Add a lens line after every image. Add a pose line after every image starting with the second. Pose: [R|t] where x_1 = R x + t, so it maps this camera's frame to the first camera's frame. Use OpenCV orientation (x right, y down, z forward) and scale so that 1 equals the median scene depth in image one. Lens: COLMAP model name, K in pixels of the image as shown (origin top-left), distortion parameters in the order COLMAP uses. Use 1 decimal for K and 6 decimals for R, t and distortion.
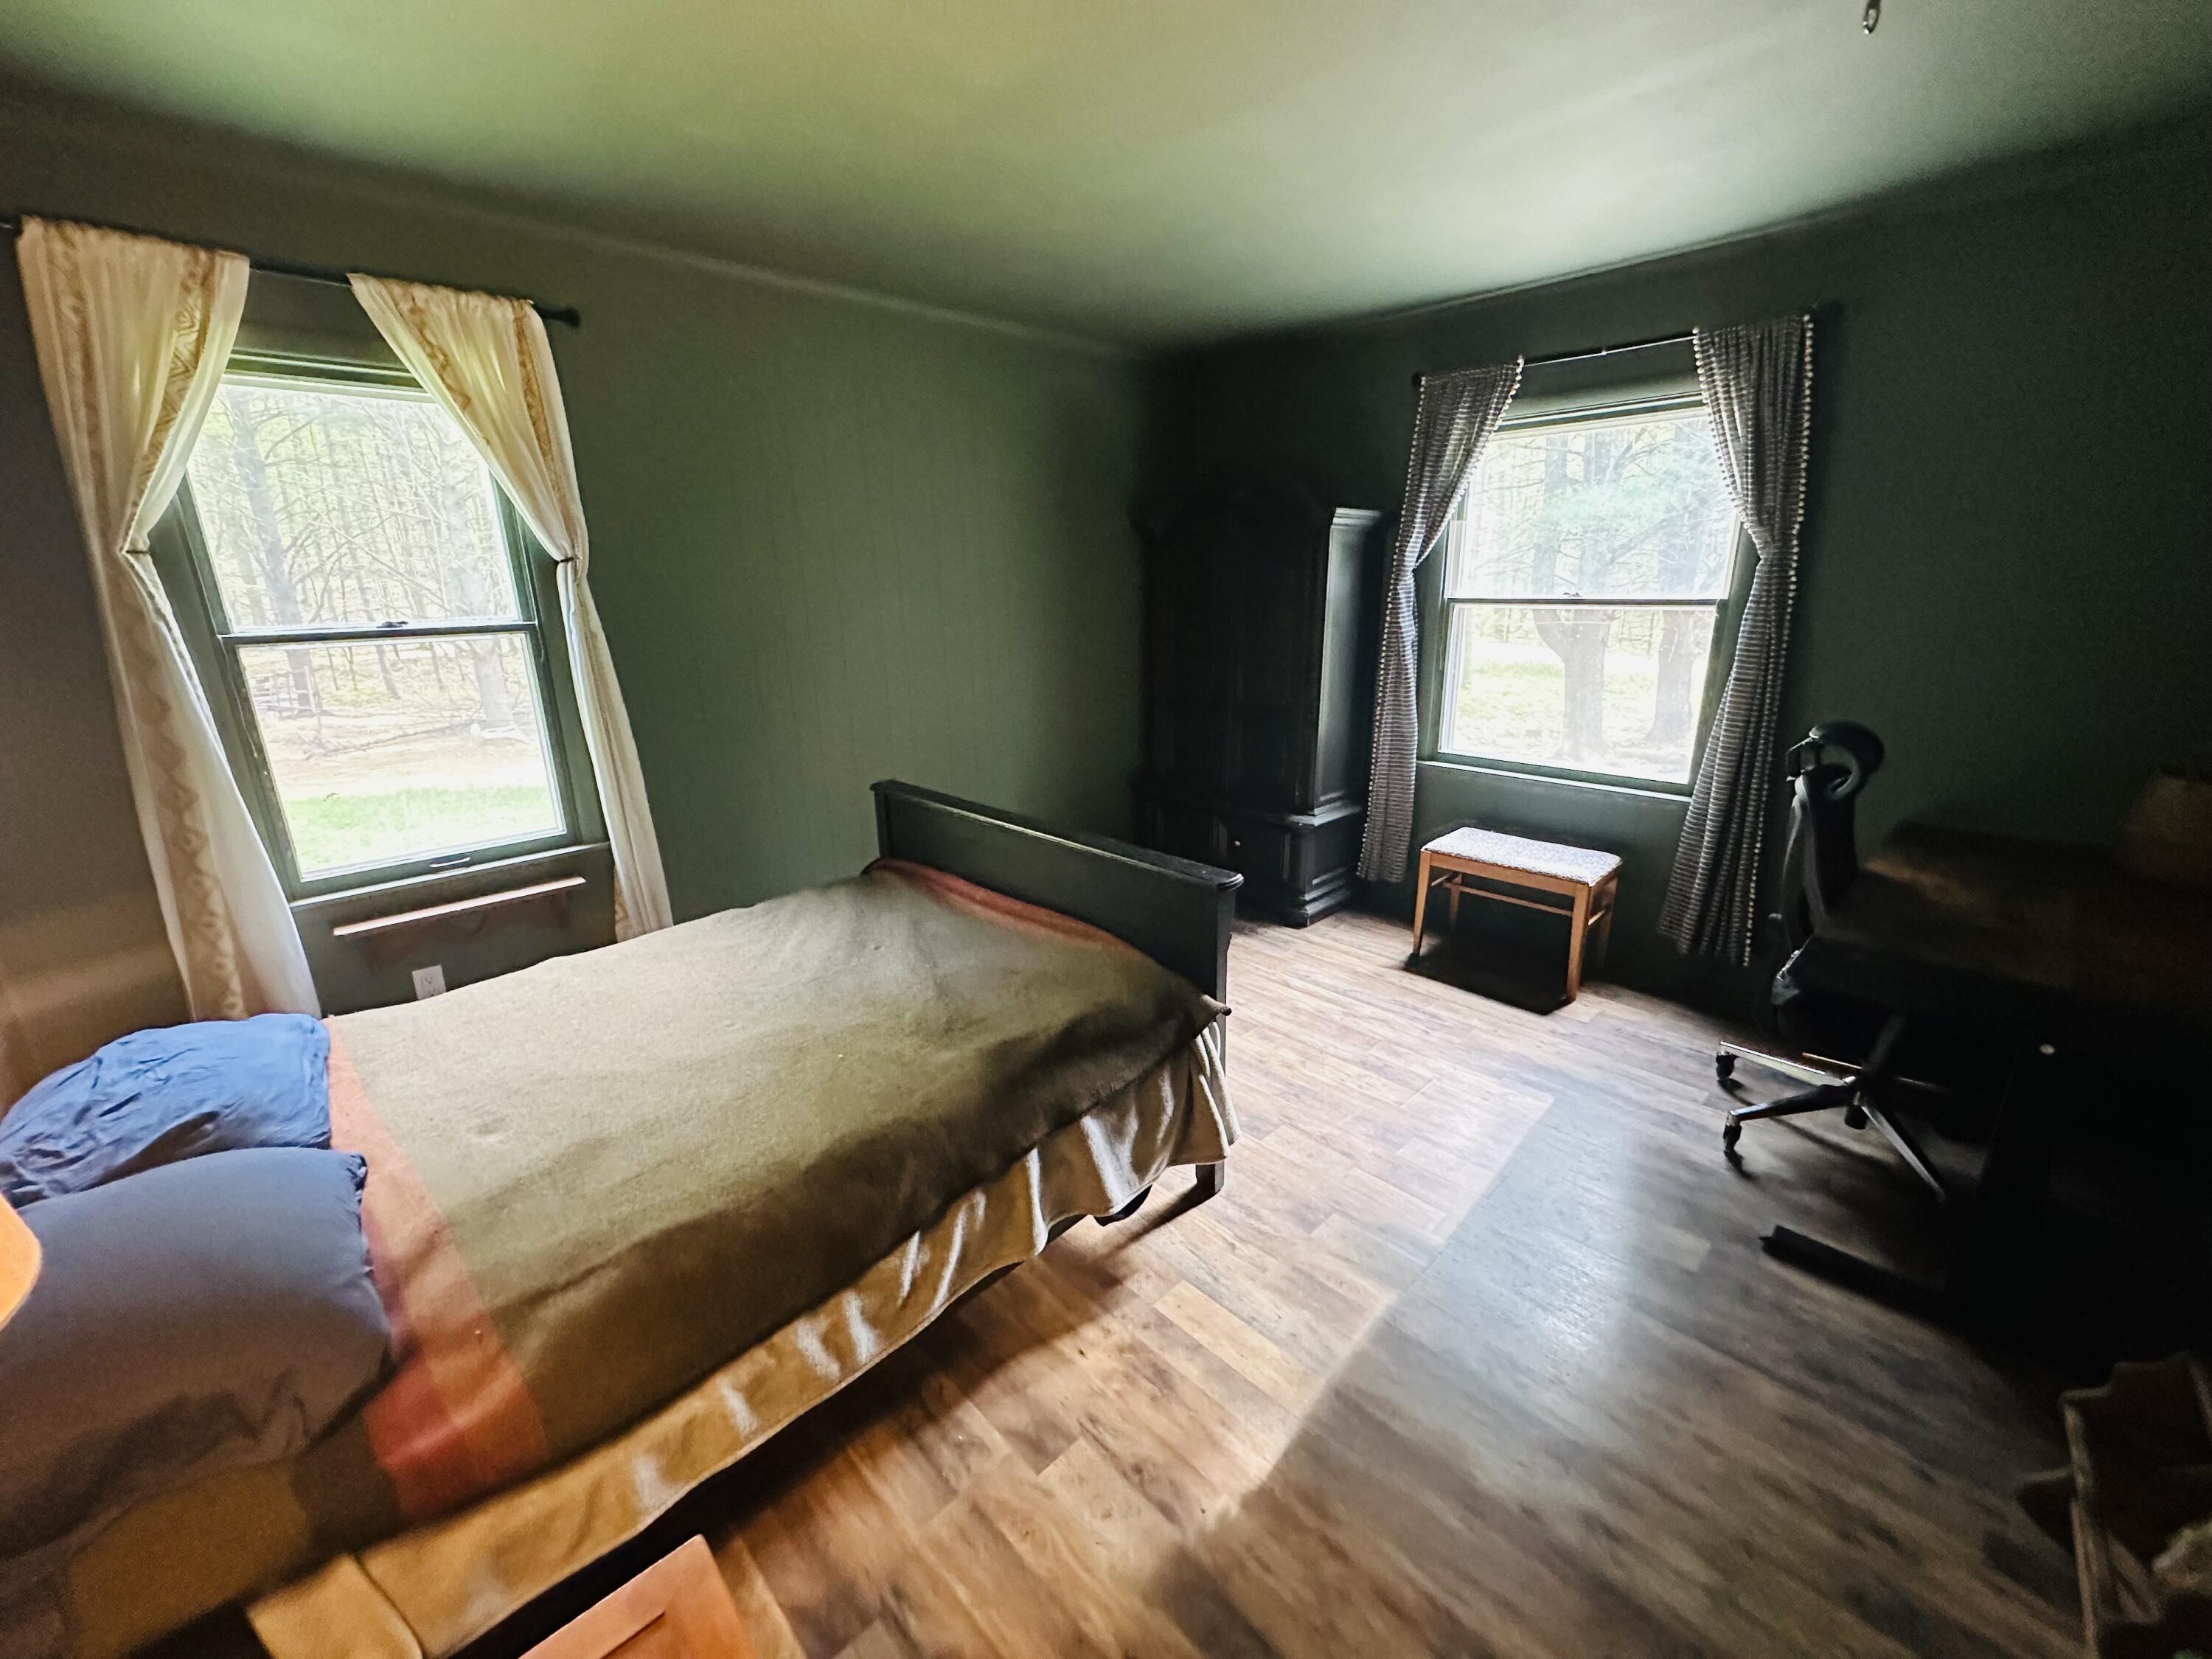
lens RADIAL K [[882.6, 0, 1106.0], [0, 882.6, 829.5], [0, 0, 1]] dist [-0.003513, 0.000332]
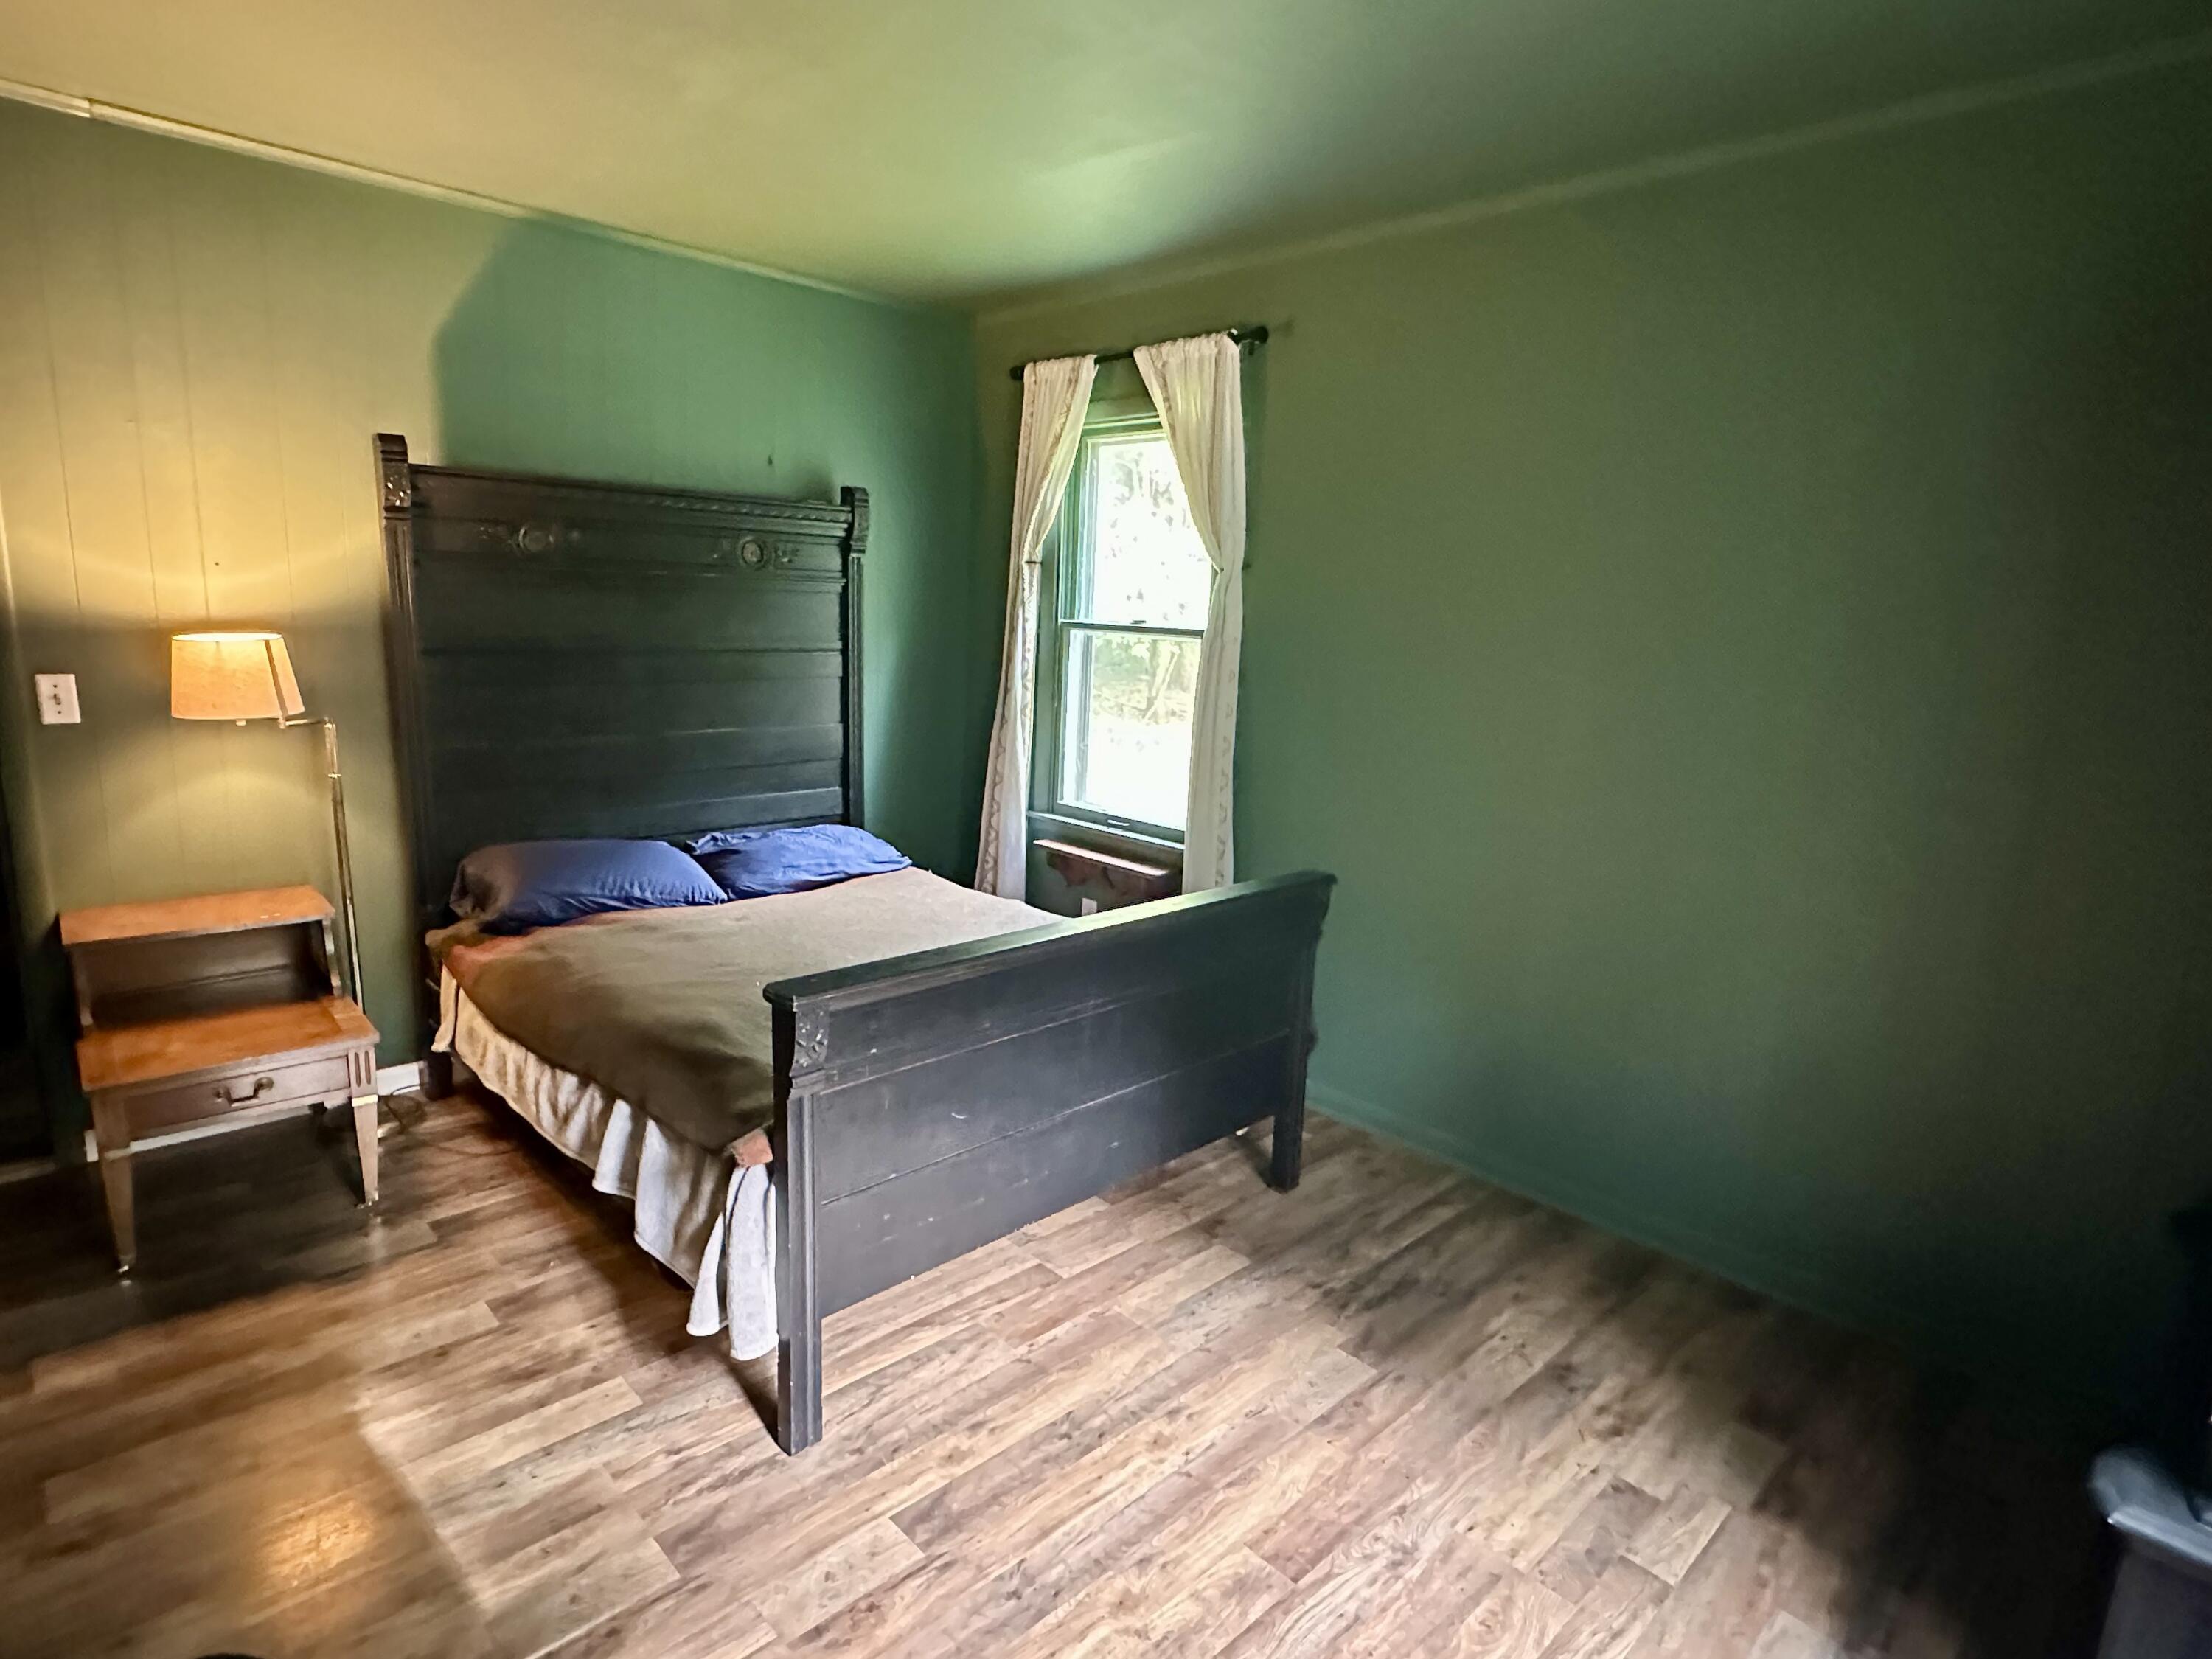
lens RADIAL K [[1198.0, 0, 1106.0], [0, 1198.0, 829.5], [0, 0, 1]] dist [0.001717, 0.000268]
pose [[-0.006154, 0.199380, -0.979903, 0.991893], [-0.320416, 0.927862, 0.190803, -0.306563], [0.947257, 0.315151, 0.058175, 1.092641]]
